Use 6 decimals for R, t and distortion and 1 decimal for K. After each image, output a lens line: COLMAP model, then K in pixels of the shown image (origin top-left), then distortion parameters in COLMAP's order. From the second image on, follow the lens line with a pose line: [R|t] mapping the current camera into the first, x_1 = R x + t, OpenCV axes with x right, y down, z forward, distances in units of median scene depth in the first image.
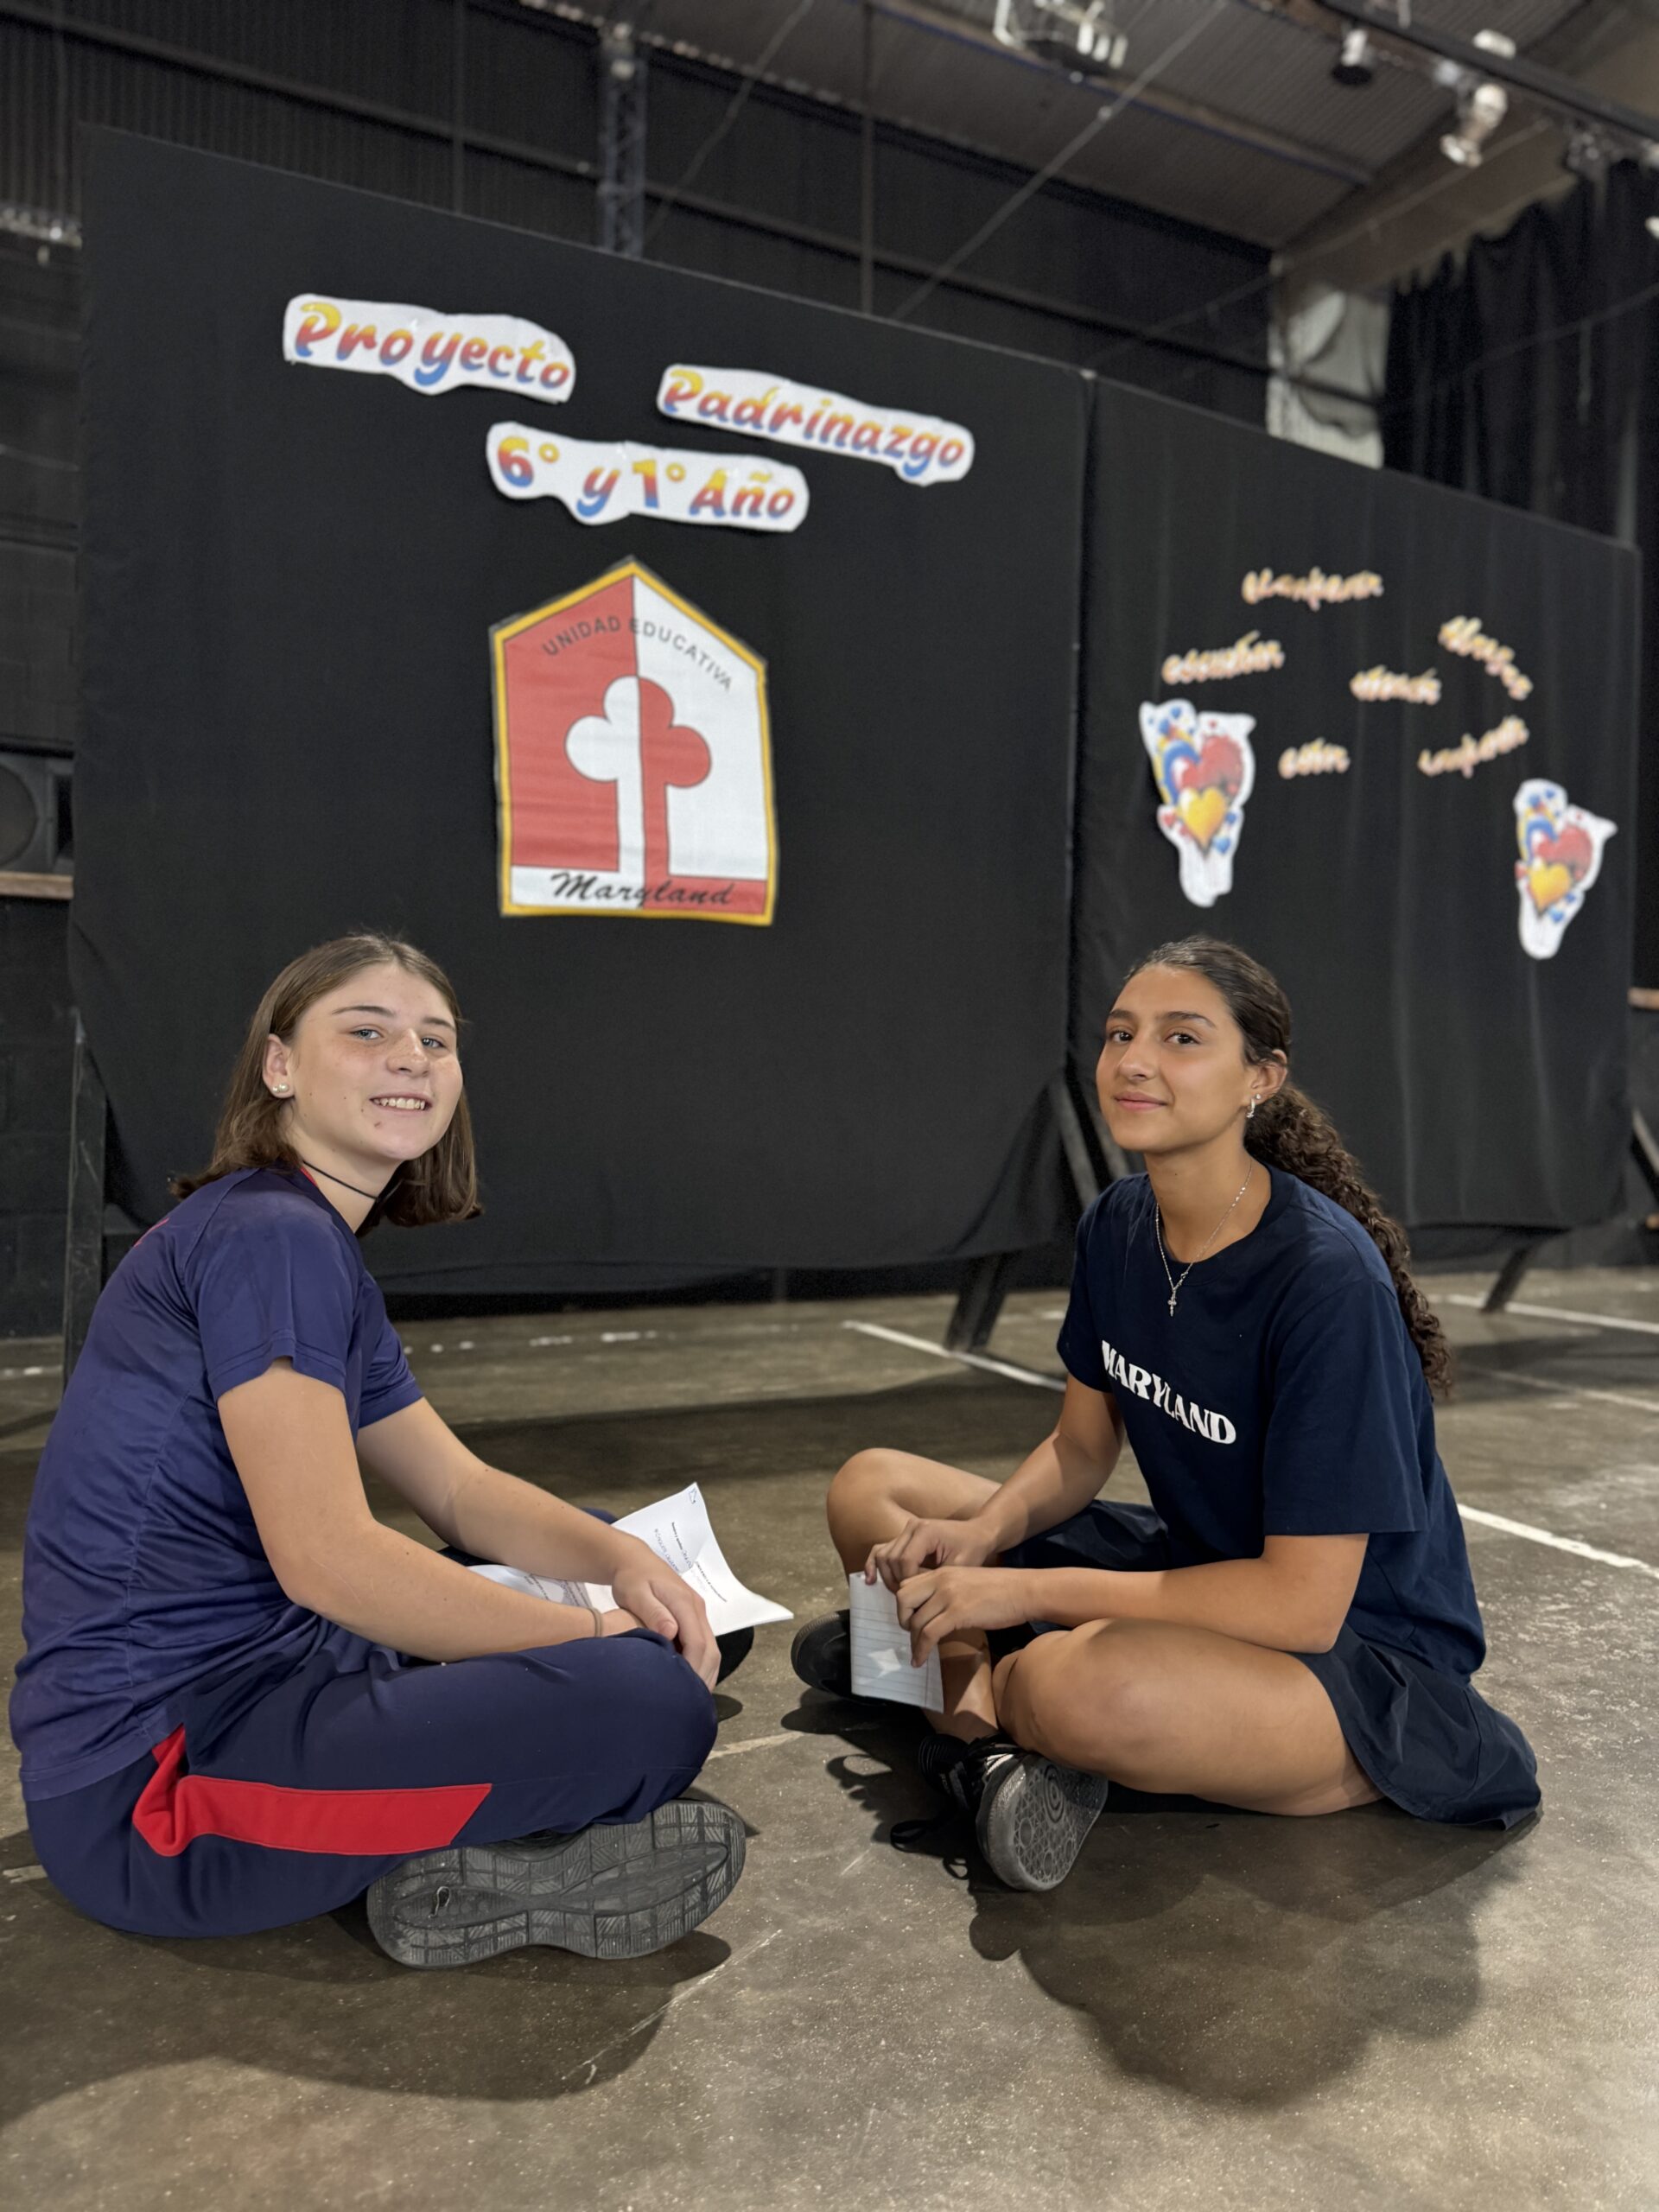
lens RADIAL K [[1575.0, 0, 830.3], [0, 1575.0, 1113.0], [0, 0, 1]] dist [0.010403, -0.016680]
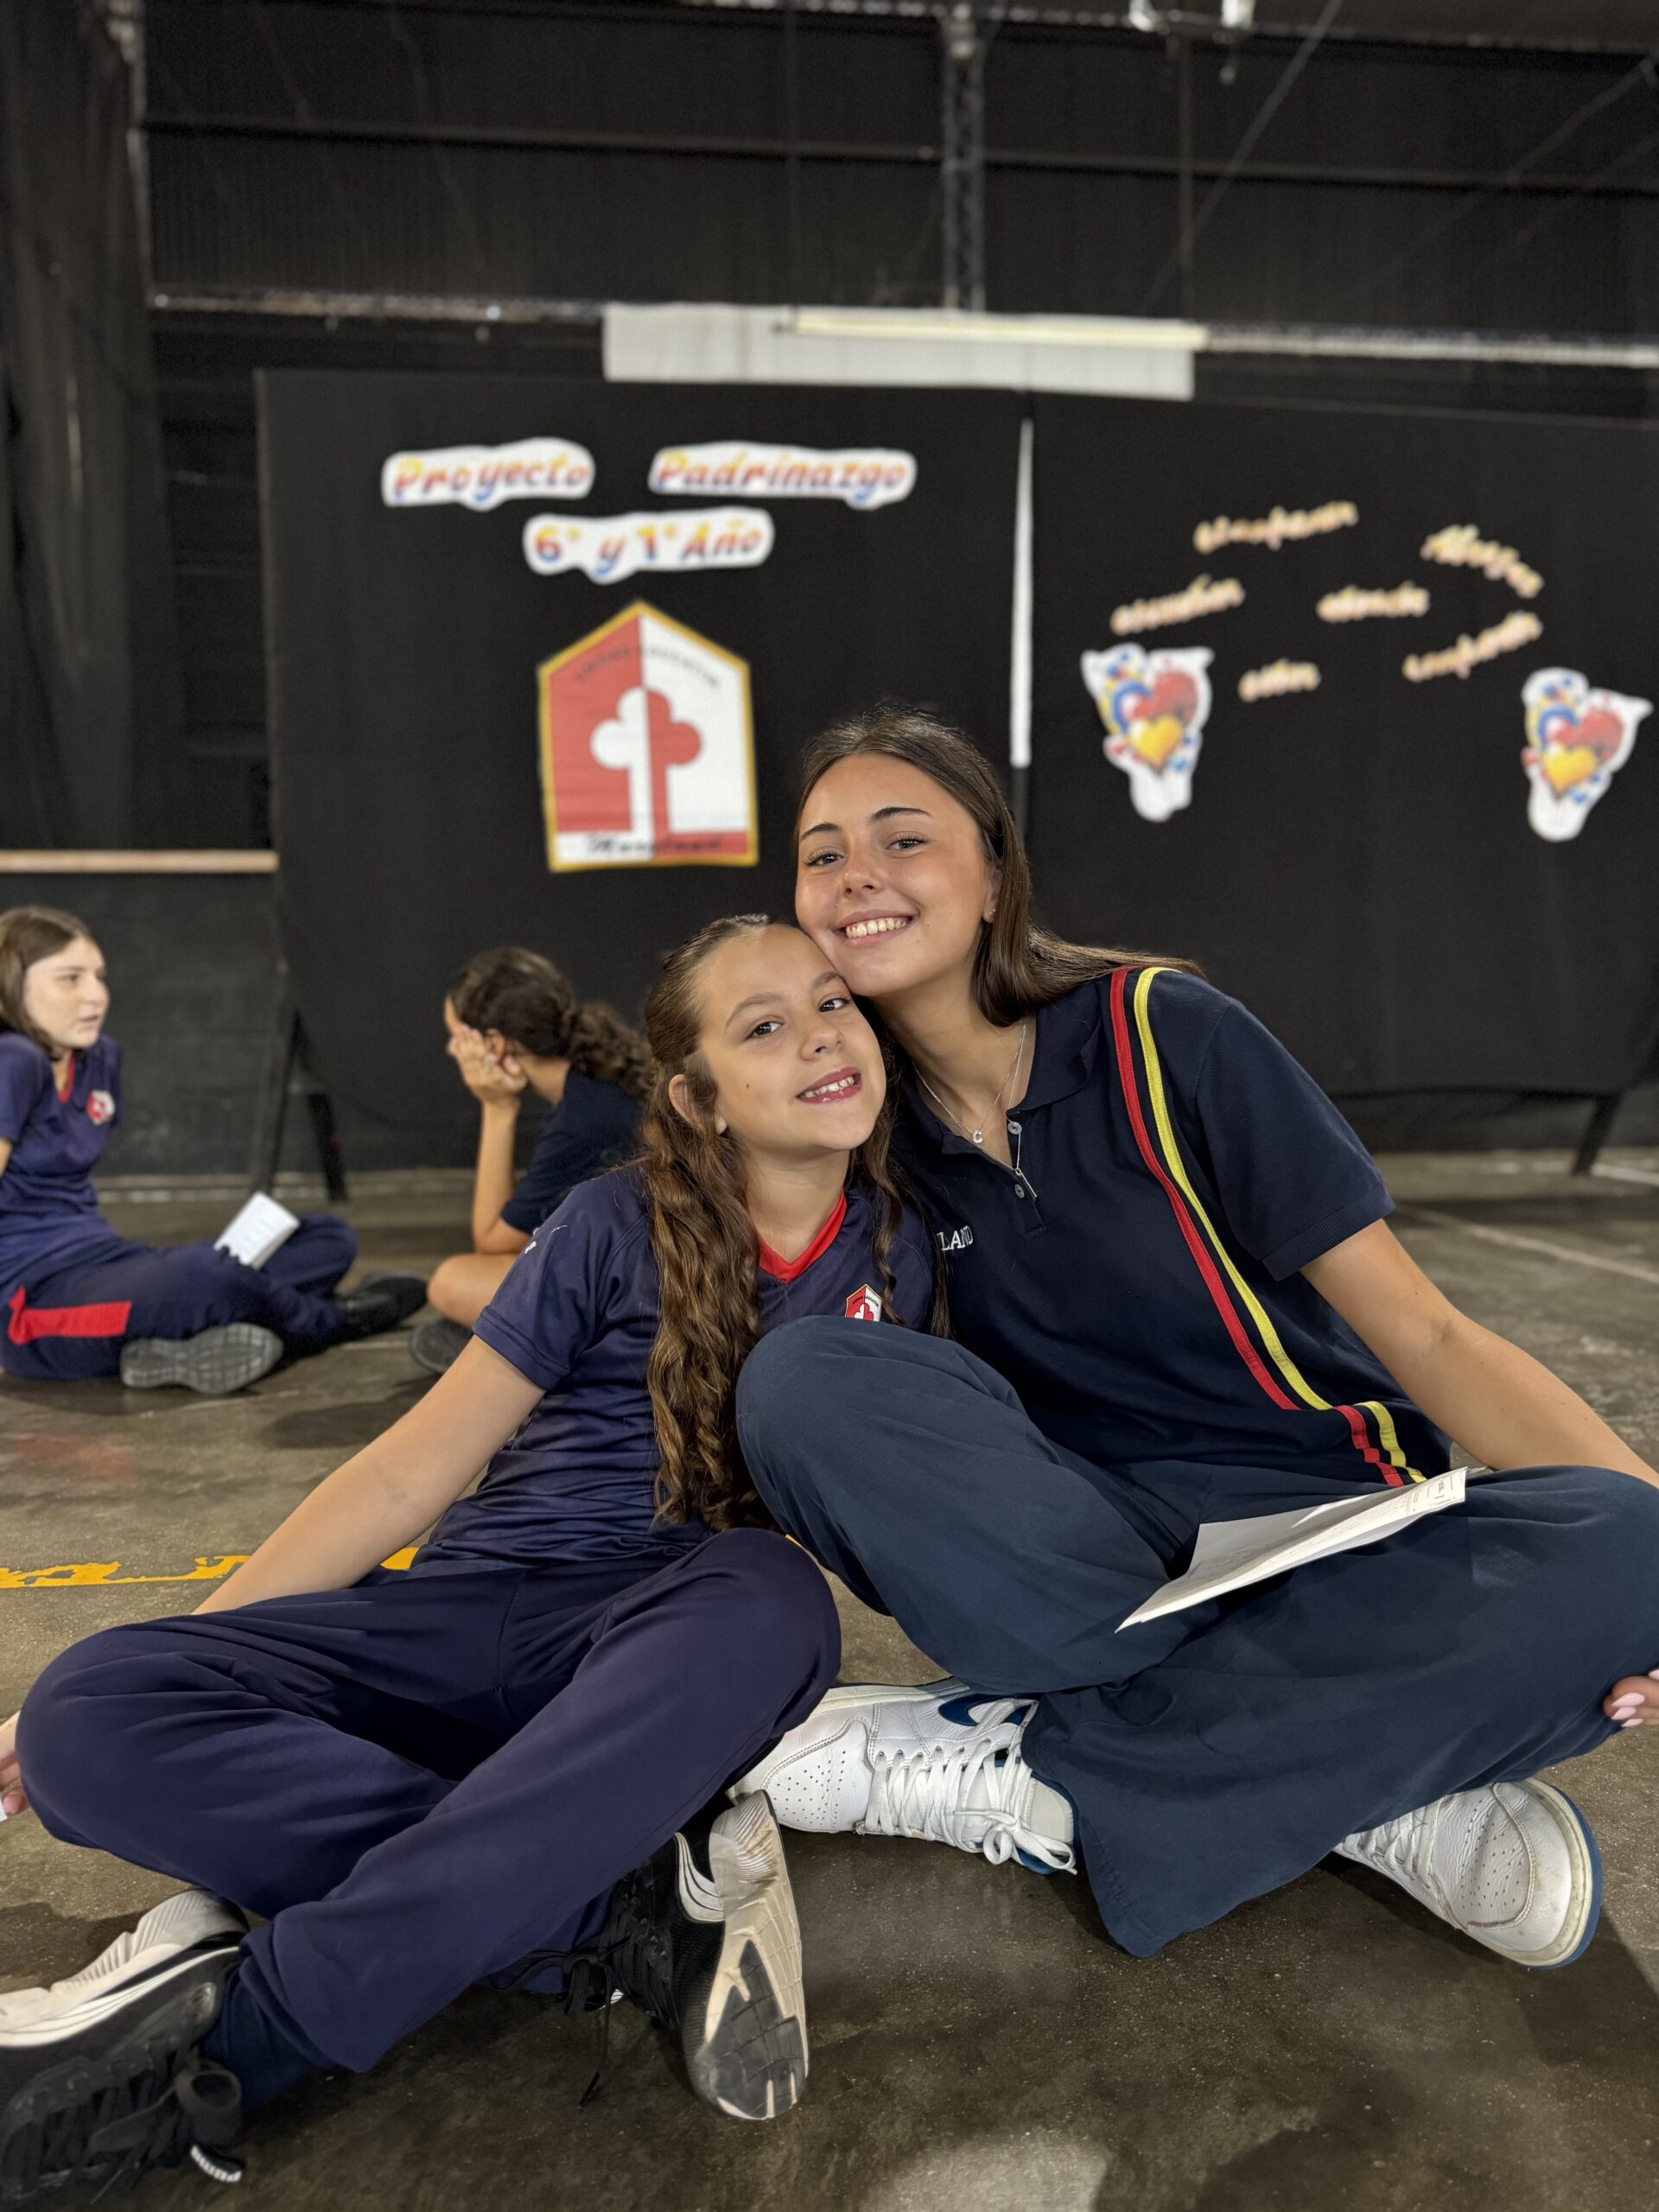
lens RADIAL K [[1575.0, 0, 836.3], [0, 1575.0, 1108.4], [0, 0, 1]] dist [0.010403, -0.016680]
pose [[0.936406, -0.009507, -0.350789, 0.426559], [0.027042, 0.998615, 0.045122, 0.025824], [0.349875, -0.051738, 0.935367, -0.202293]]
